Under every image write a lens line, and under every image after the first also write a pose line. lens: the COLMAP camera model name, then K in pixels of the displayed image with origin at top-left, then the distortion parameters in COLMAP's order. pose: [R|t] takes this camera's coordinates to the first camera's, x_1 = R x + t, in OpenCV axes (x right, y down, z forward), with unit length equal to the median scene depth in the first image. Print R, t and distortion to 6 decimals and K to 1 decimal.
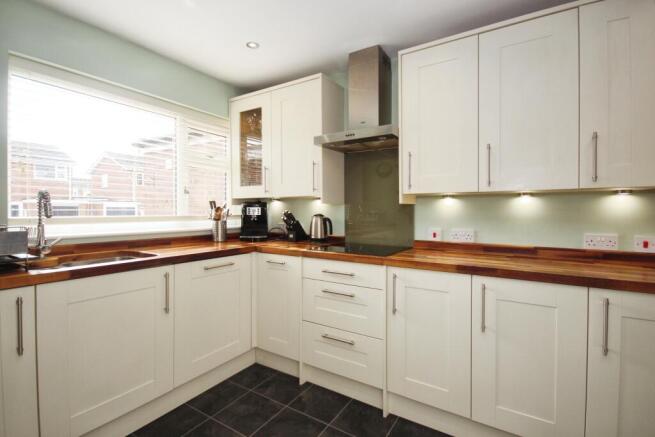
lens RADIAL K [[305.7, 0, 330.4], [0, 305.7, 215.6], [0, 0, 1]] dist [0.009635, -0.002673]
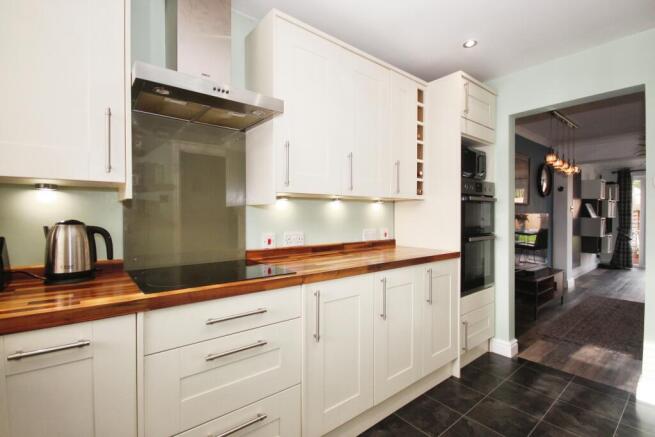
lens RADIAL K [[305.7, 0, 329.7], [0, 305.7, 218.4], [0, 0, 1]] dist [0.009635, -0.002673]
pose [[0.307242, -0.007424, 0.951602, -0.445156], [0.020069, 0.999798, 0.001320, 0.000006], [-0.951420, 0.018692, 0.307329, 0.589544]]
